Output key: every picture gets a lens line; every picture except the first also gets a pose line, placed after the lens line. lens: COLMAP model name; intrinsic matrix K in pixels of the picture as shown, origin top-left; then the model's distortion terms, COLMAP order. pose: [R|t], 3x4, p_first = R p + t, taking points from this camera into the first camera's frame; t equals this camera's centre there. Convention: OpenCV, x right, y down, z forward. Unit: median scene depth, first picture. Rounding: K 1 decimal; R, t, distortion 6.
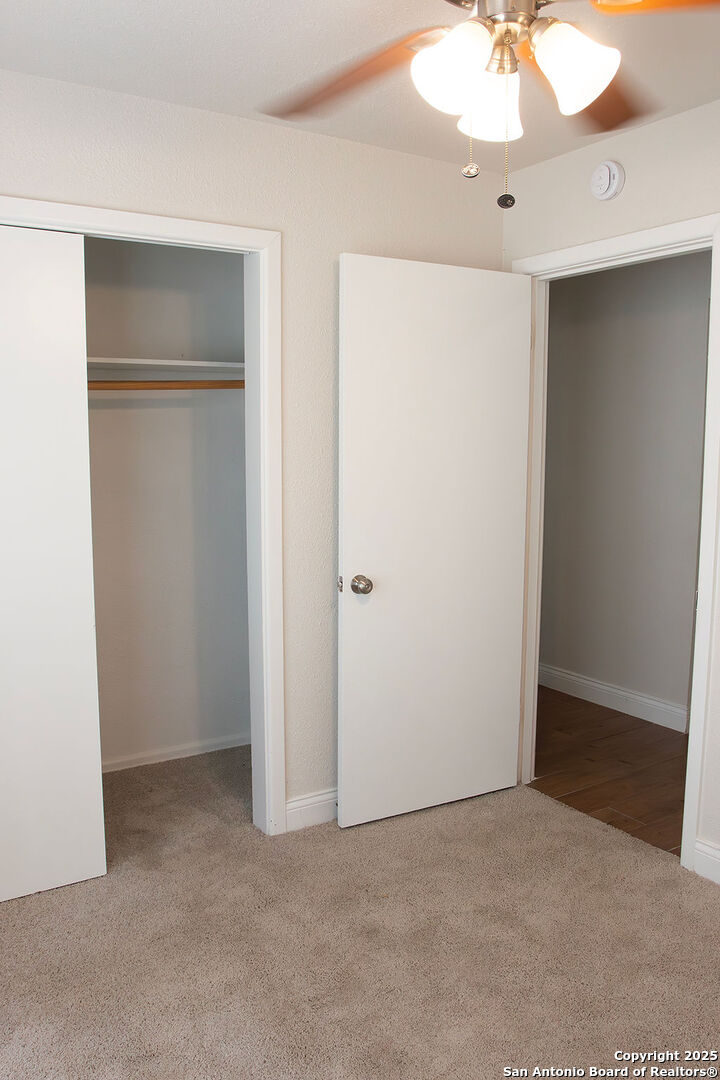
lens RADIAL K [[869.1, 0, 362.9], [0, 869.1, 544.7], [0, 0, 1]] dist [-0.093172, 0.067065]
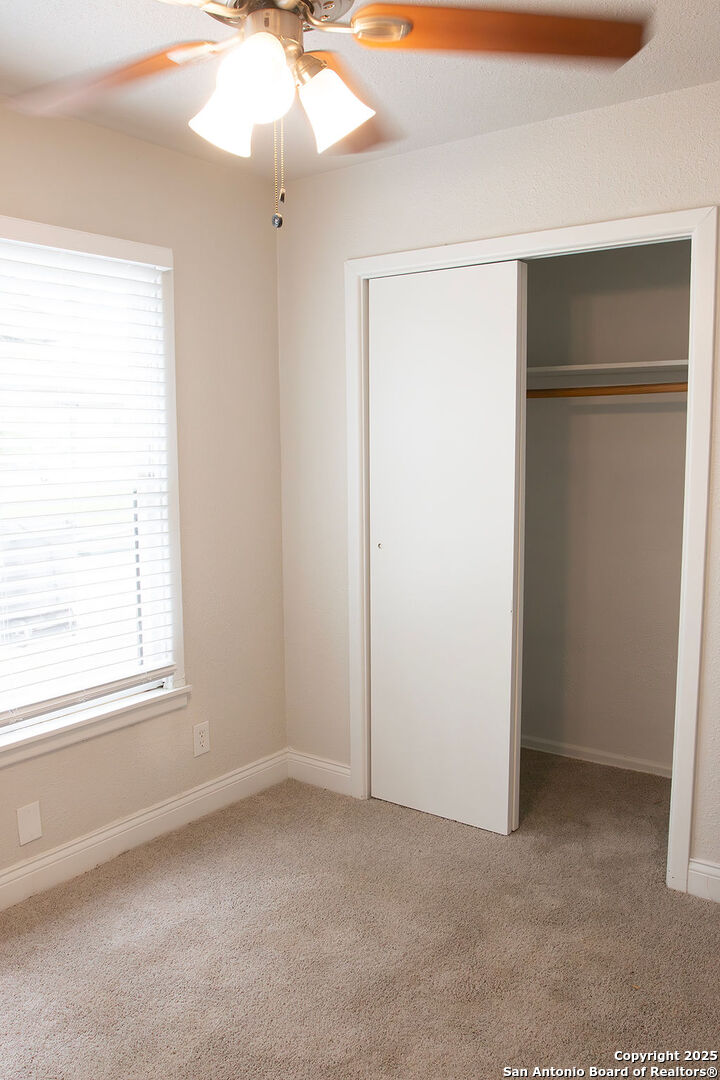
lens RADIAL K [[869.1, 0, 362.9], [0, 869.1, 544.7], [0, 0, 1]] dist [-0.093172, 0.067065]
pose [[0.346854, 0.110347, -0.931405, 0.632098], [-0.115937, 0.990483, 0.074172, -0.048175], [0.930726, 0.082257, 0.356346, 0.400747]]
